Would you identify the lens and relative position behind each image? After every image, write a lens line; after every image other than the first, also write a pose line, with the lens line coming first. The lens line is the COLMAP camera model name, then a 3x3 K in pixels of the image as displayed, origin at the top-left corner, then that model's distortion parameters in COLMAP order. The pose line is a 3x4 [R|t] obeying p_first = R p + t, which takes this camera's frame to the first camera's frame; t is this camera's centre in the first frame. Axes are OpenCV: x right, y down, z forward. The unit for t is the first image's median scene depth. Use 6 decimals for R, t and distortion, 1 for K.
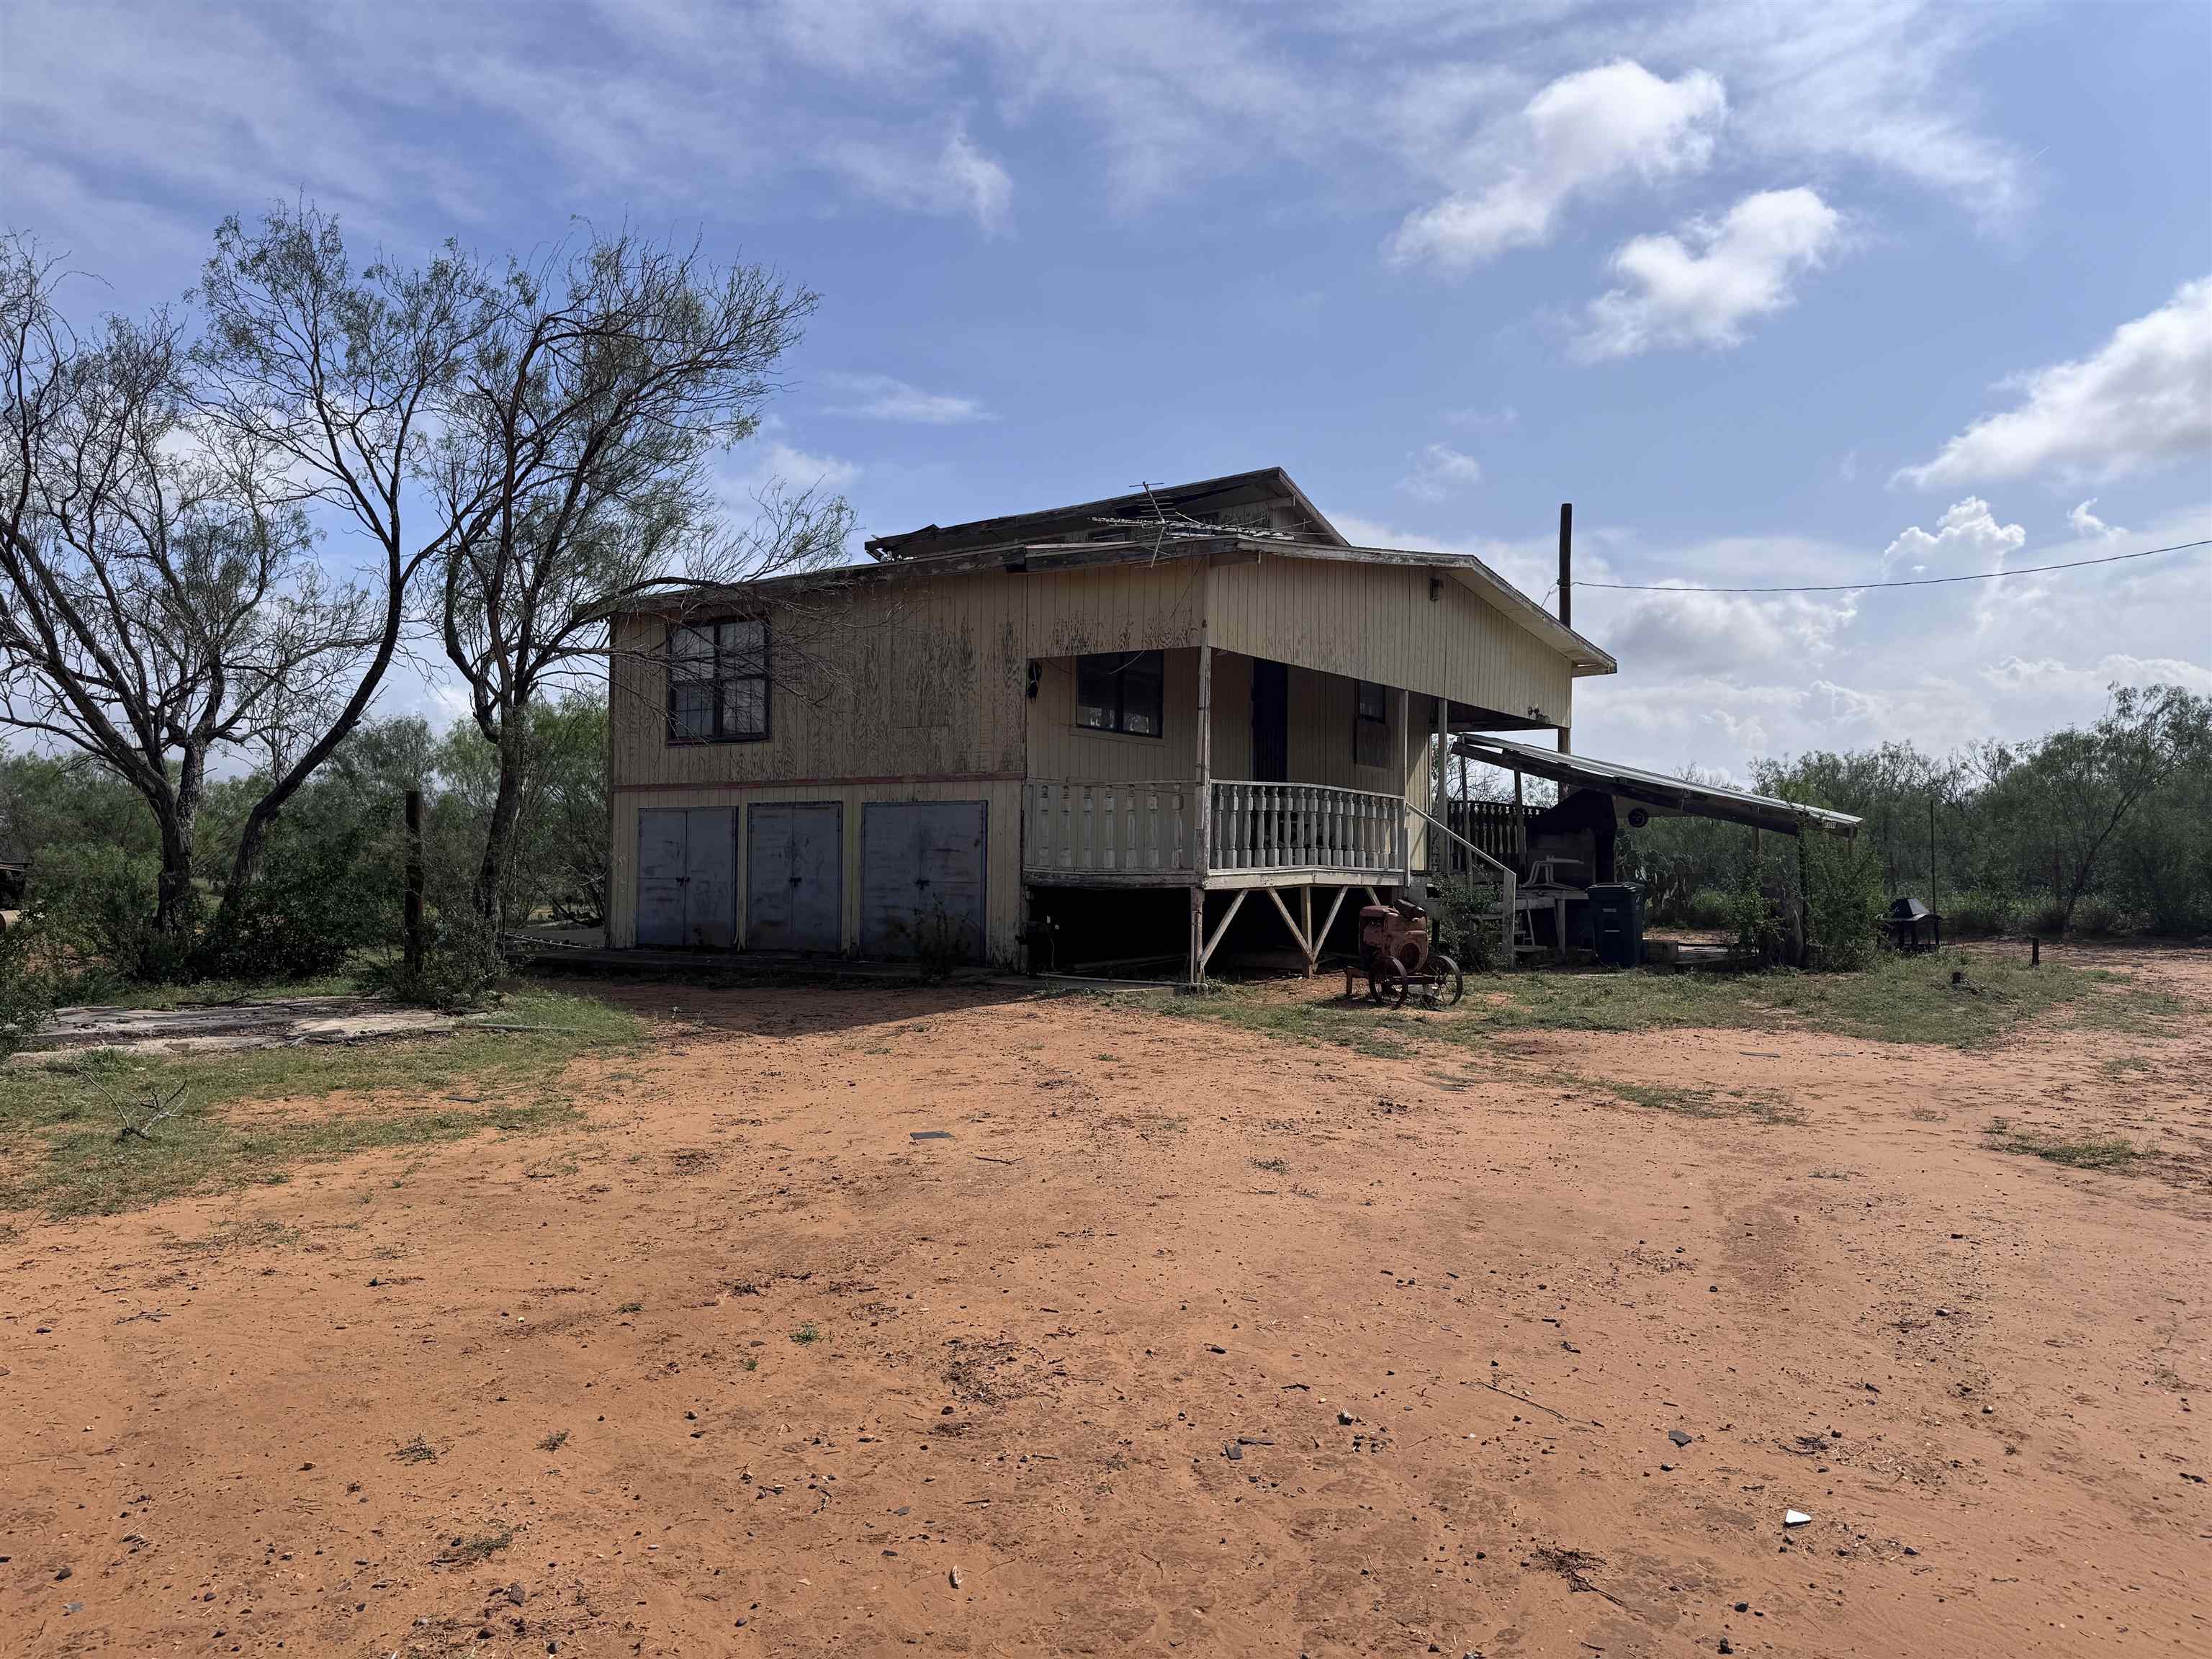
lens RADIAL K [[1571.9, 0, 1102.9], [0, 1571.9, 834.8], [0, 0, 1]] dist [-0.002322, -0.003061]
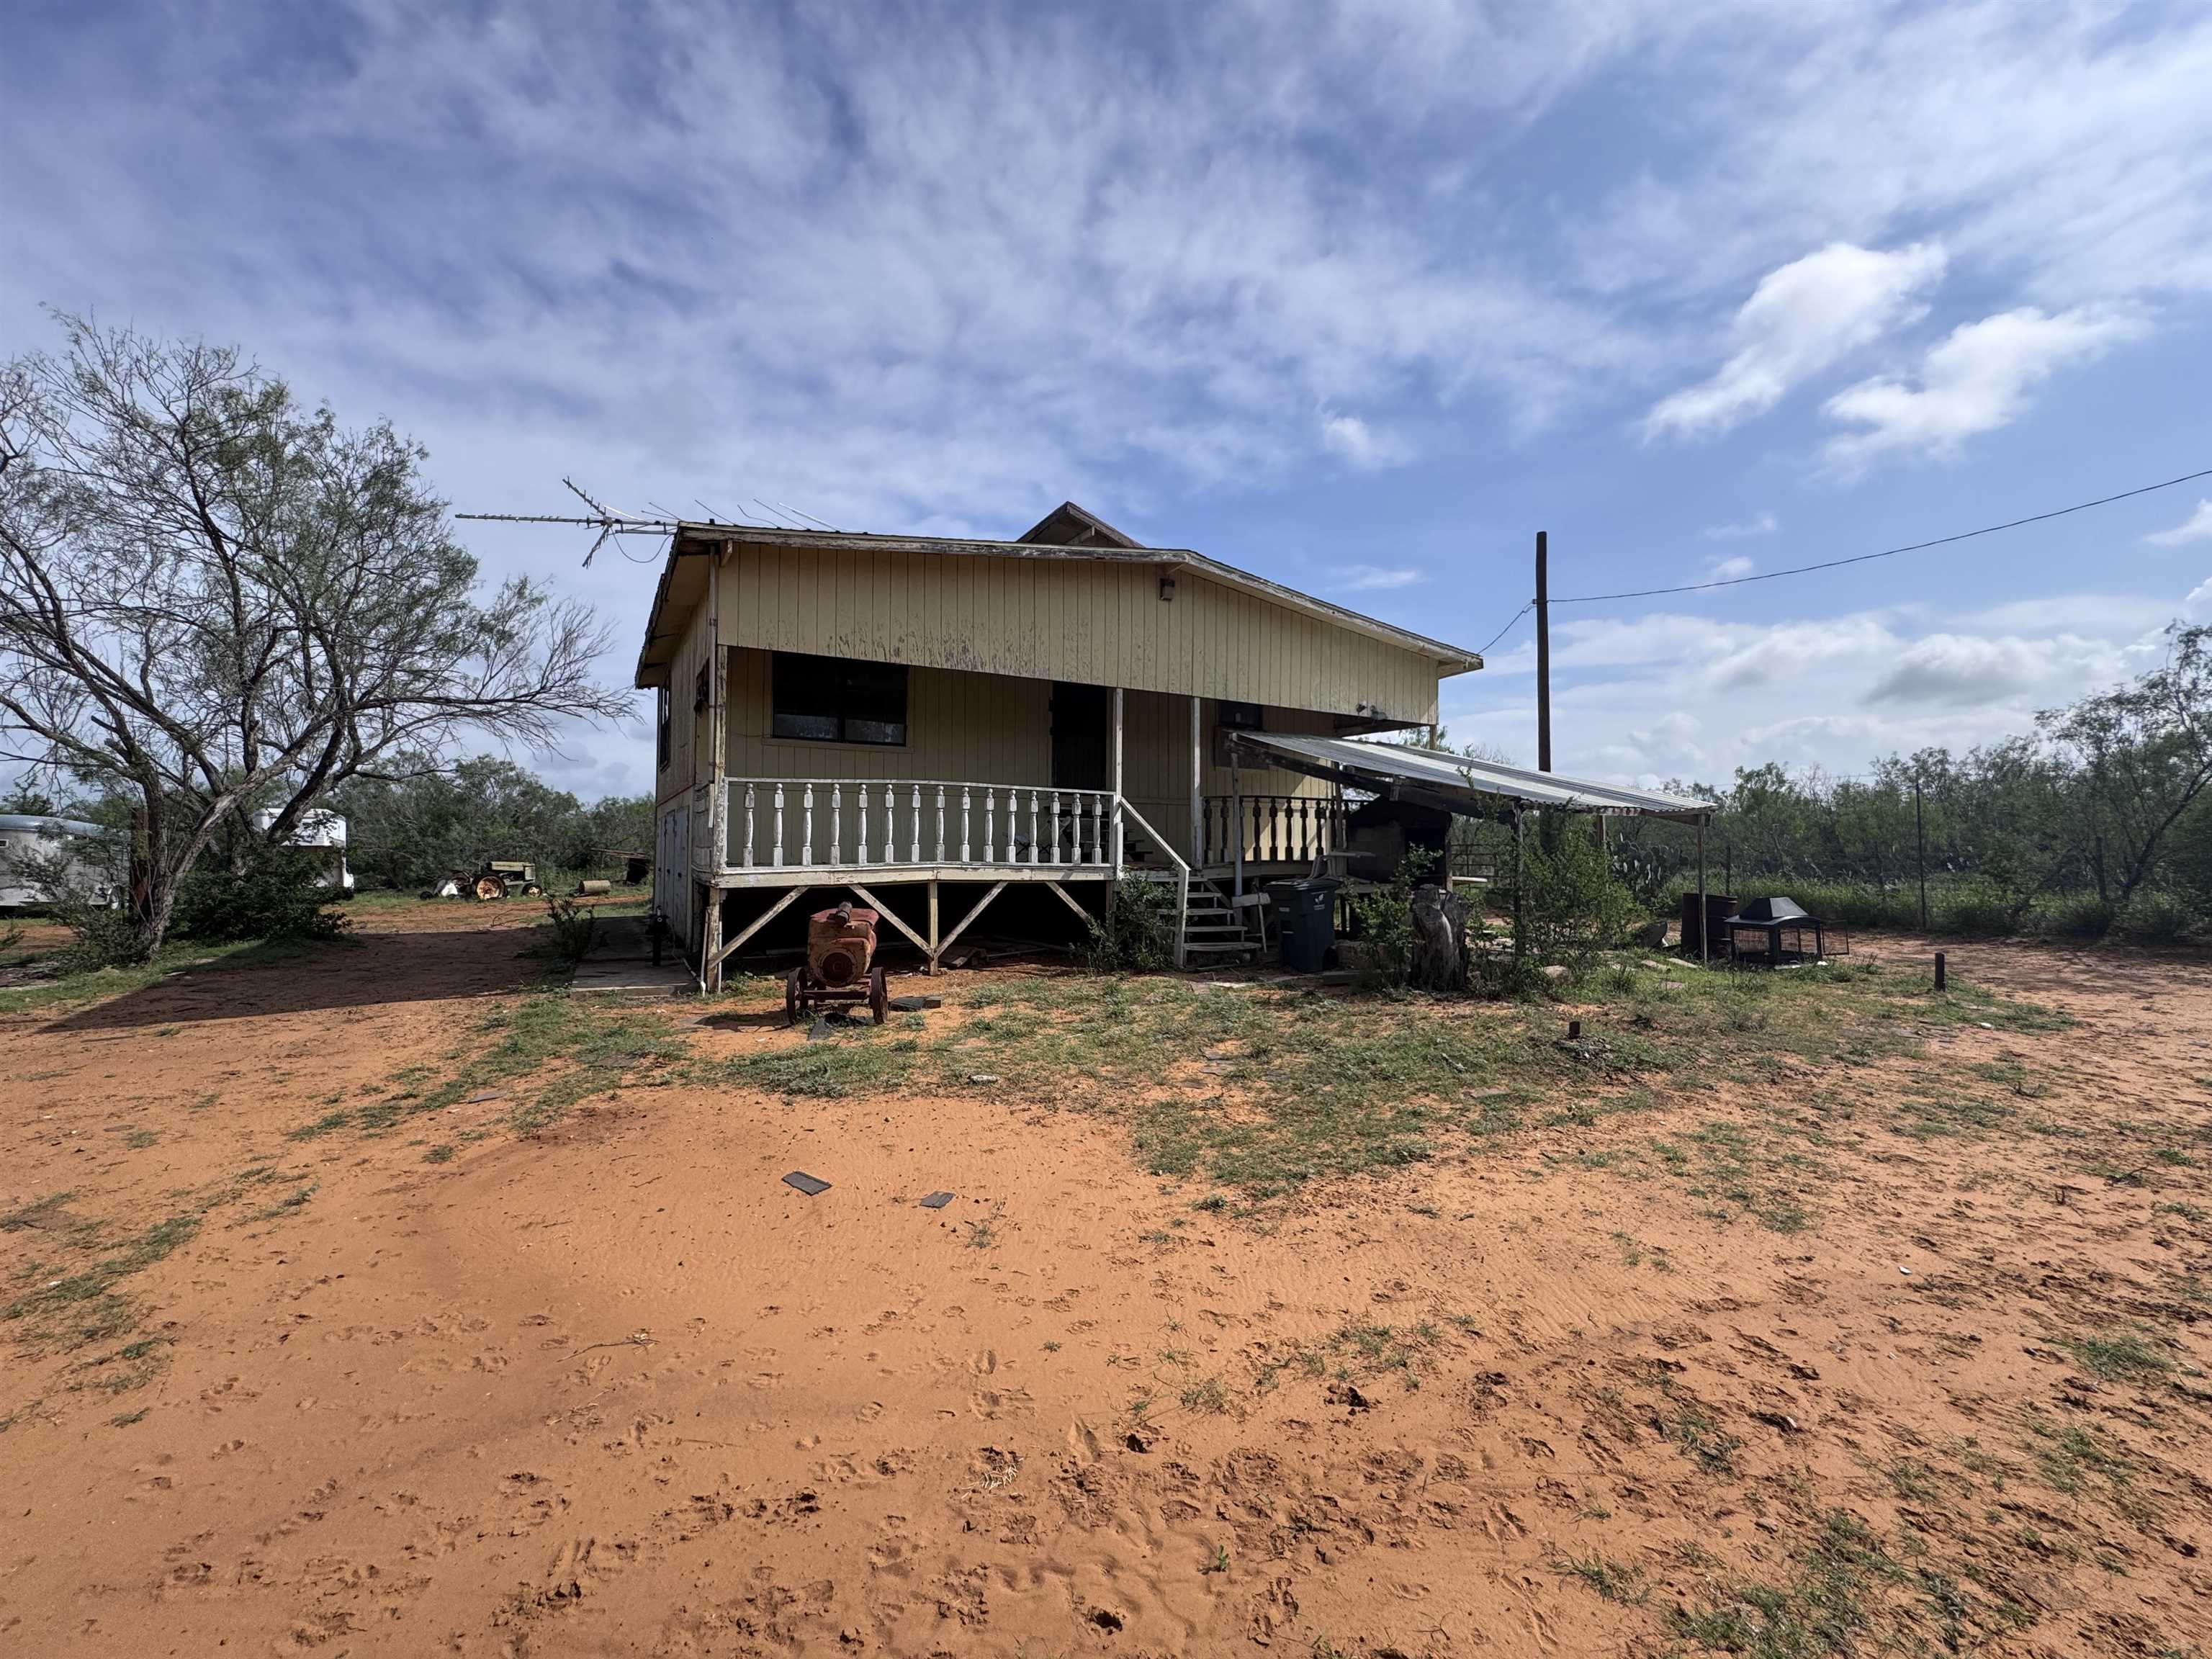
lens RADIAL K [[903.1, 0, 1114.2], [0, 903.1, 828.7], [0, 0, 1]] dist [-0.000508, 0.000344]
pose [[0.913746, -0.018498, -0.405864, 0.496974], [0.013474, 0.999793, -0.015233, 0.009048], [0.406062, 0.008451, 0.913807, 0.539426]]
